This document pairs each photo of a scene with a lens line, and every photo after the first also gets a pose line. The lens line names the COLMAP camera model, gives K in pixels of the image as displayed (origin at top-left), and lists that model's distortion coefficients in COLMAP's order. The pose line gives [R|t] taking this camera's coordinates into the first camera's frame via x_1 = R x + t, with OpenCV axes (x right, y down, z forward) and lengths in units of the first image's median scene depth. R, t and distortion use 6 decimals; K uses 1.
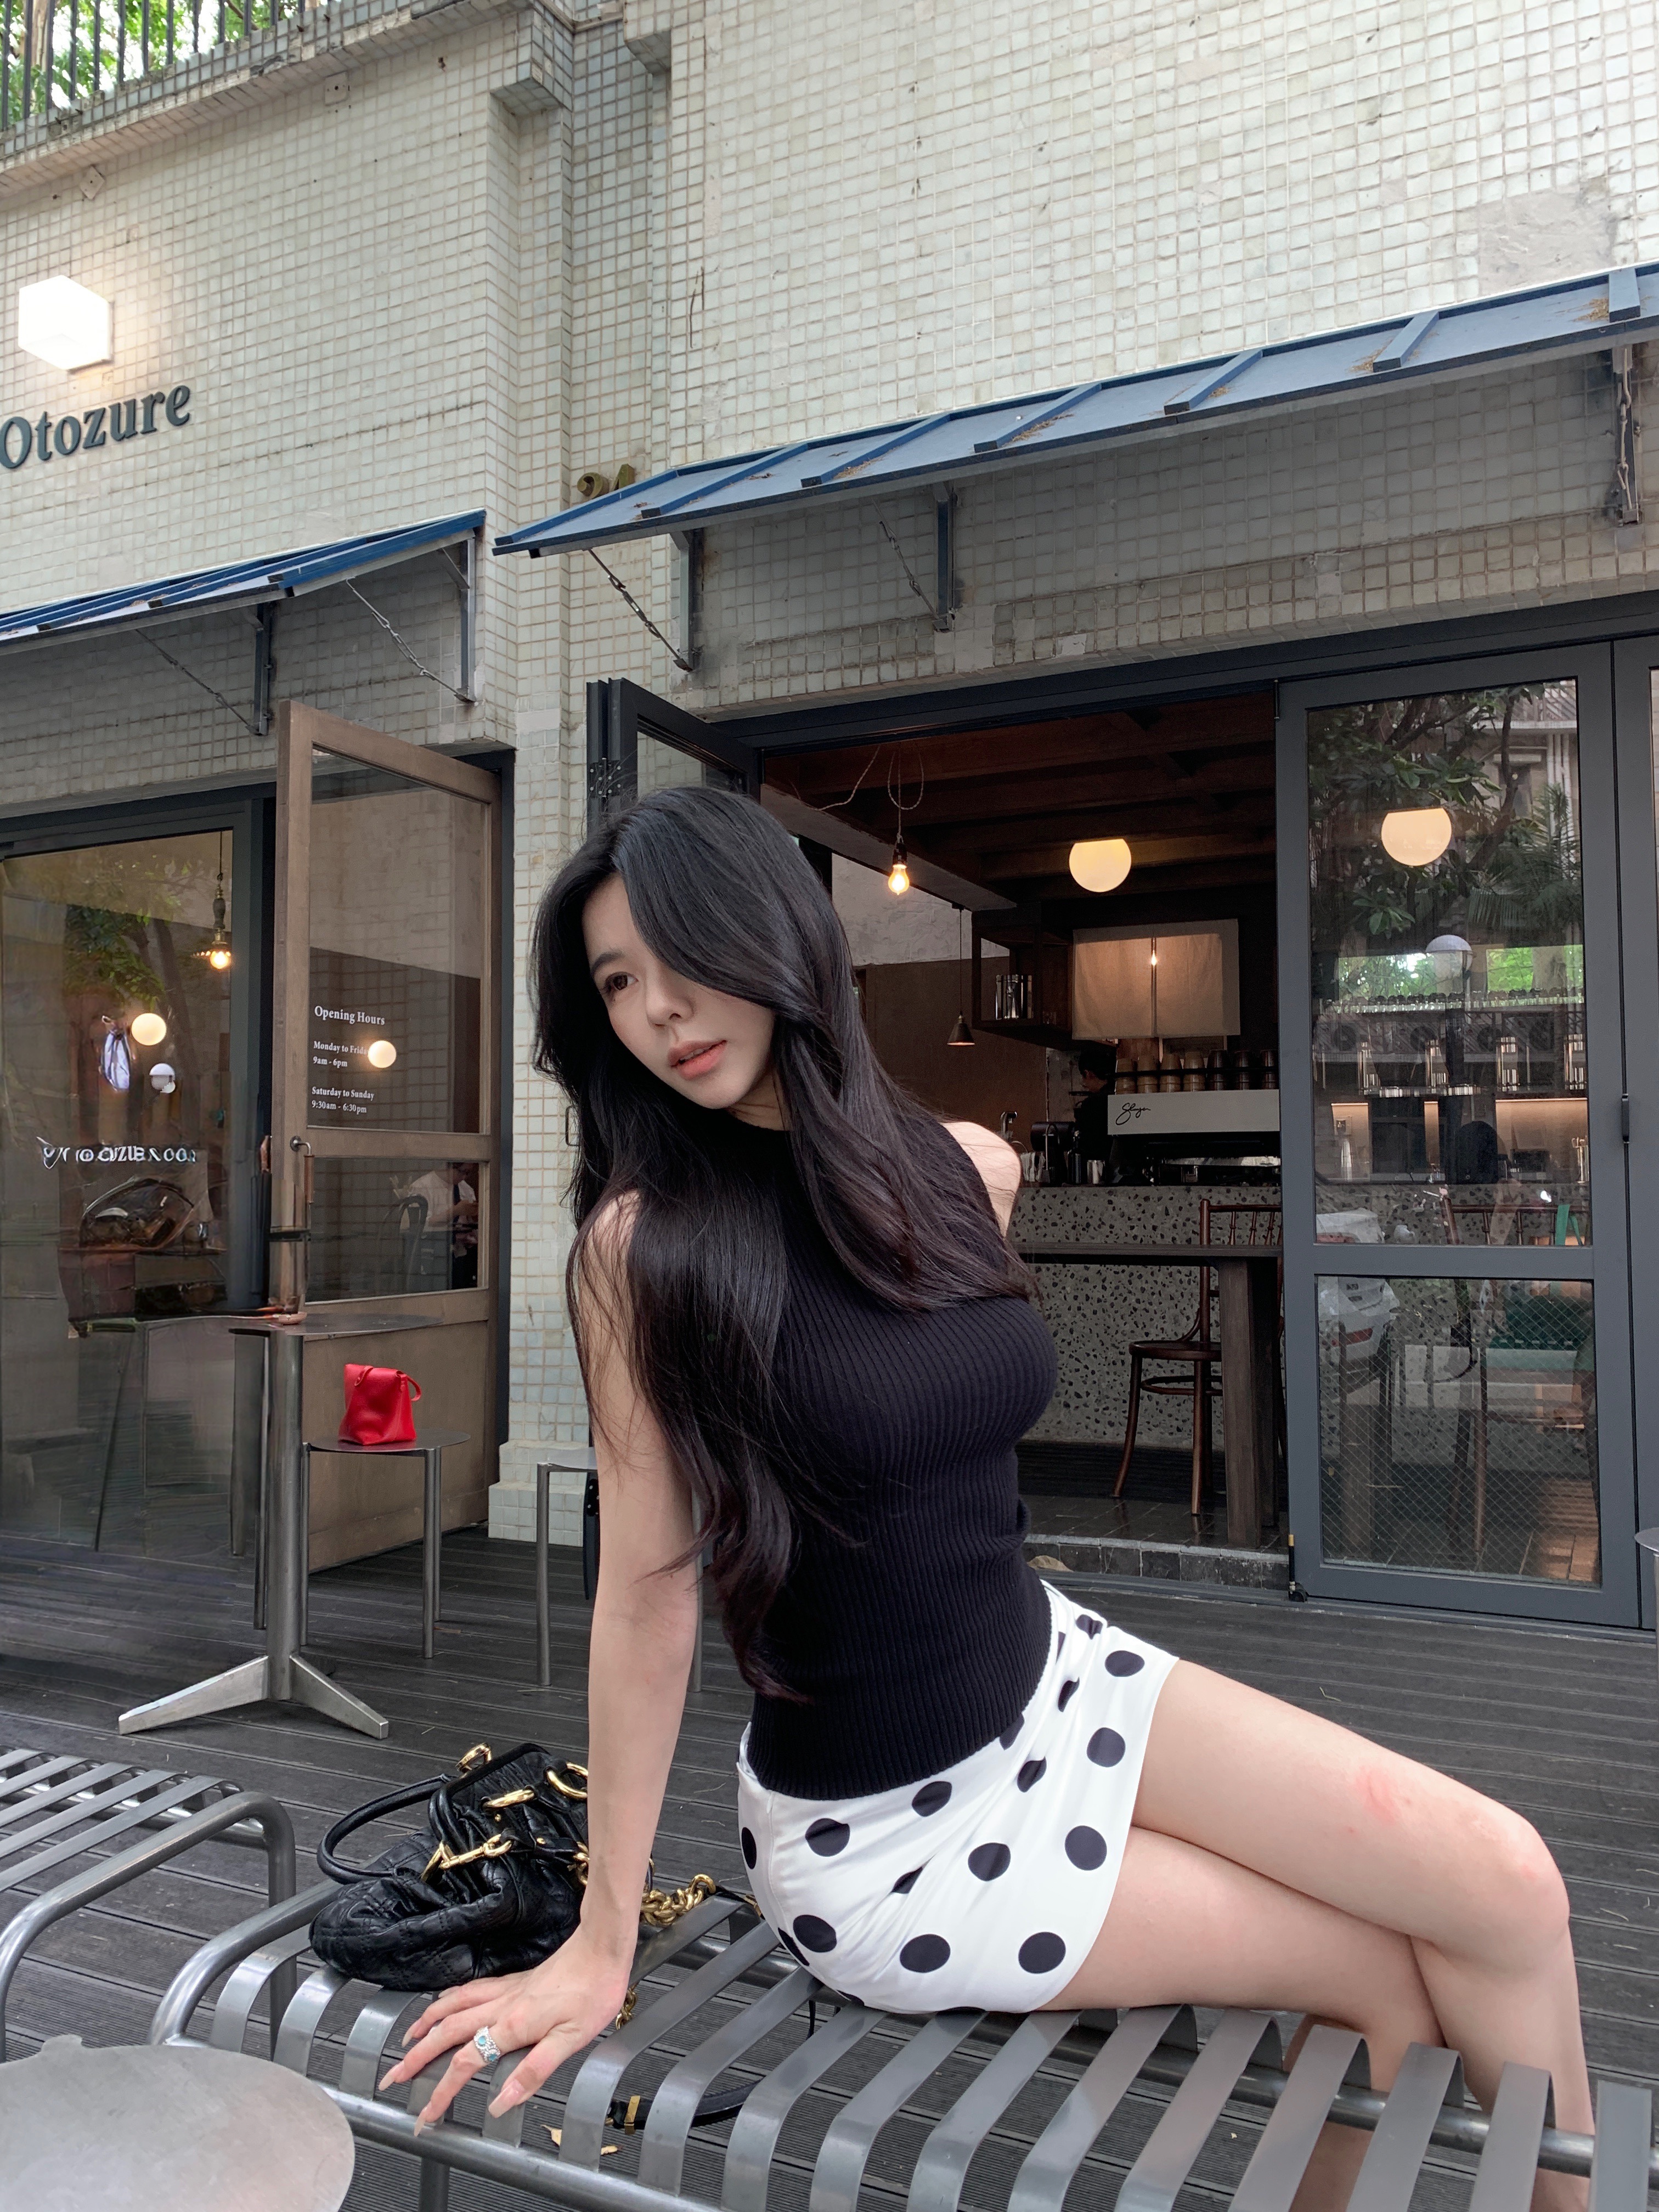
lens RADIAL K [[1655.0, 0, 800.8], [0, 1655.0, 1117.7], [0, 0, 1]] dist [0.031379, -0.004253]
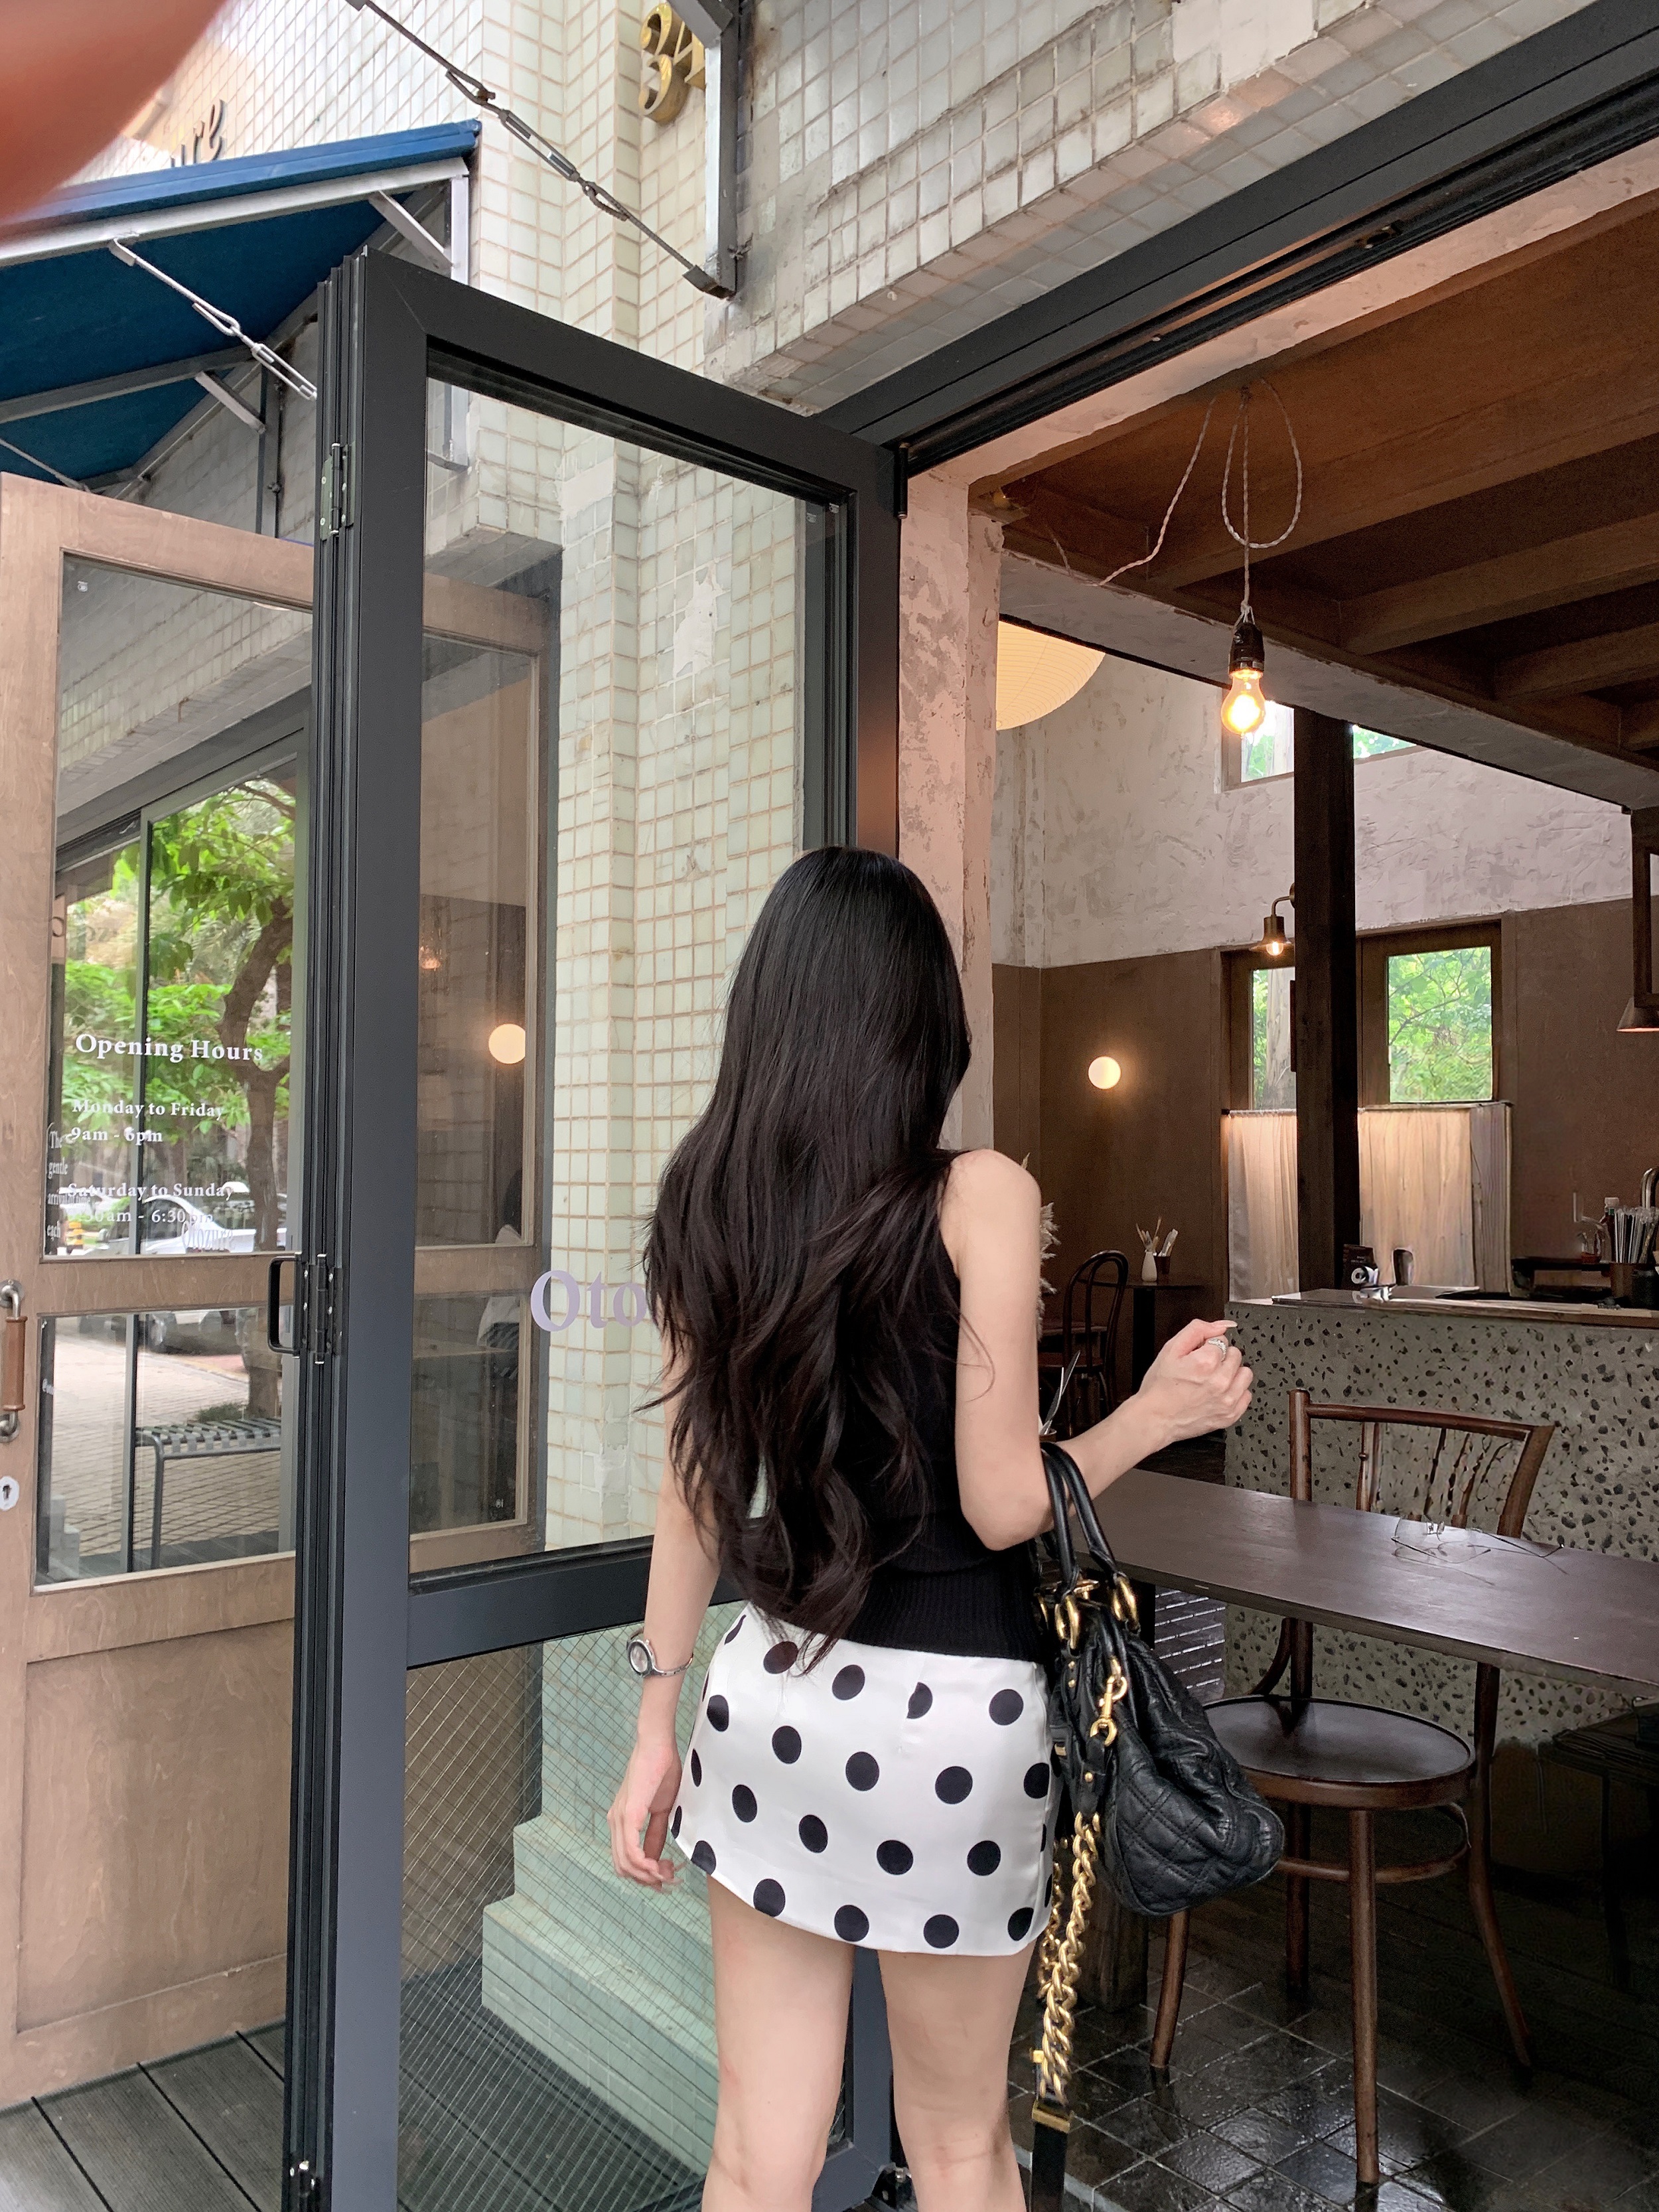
lens RADIAL K [[1704.1, 0, 829.5], [0, 1704.1, 1106.0], [0, 0, 1]] dist [-0.001920, -0.000973]
pose [[0.912300, -0.010864, -0.409379, 0.139152], [0.013995, 0.999891, 0.004654, -0.037783], [0.409284, -0.009975, 0.912353, 0.514937]]
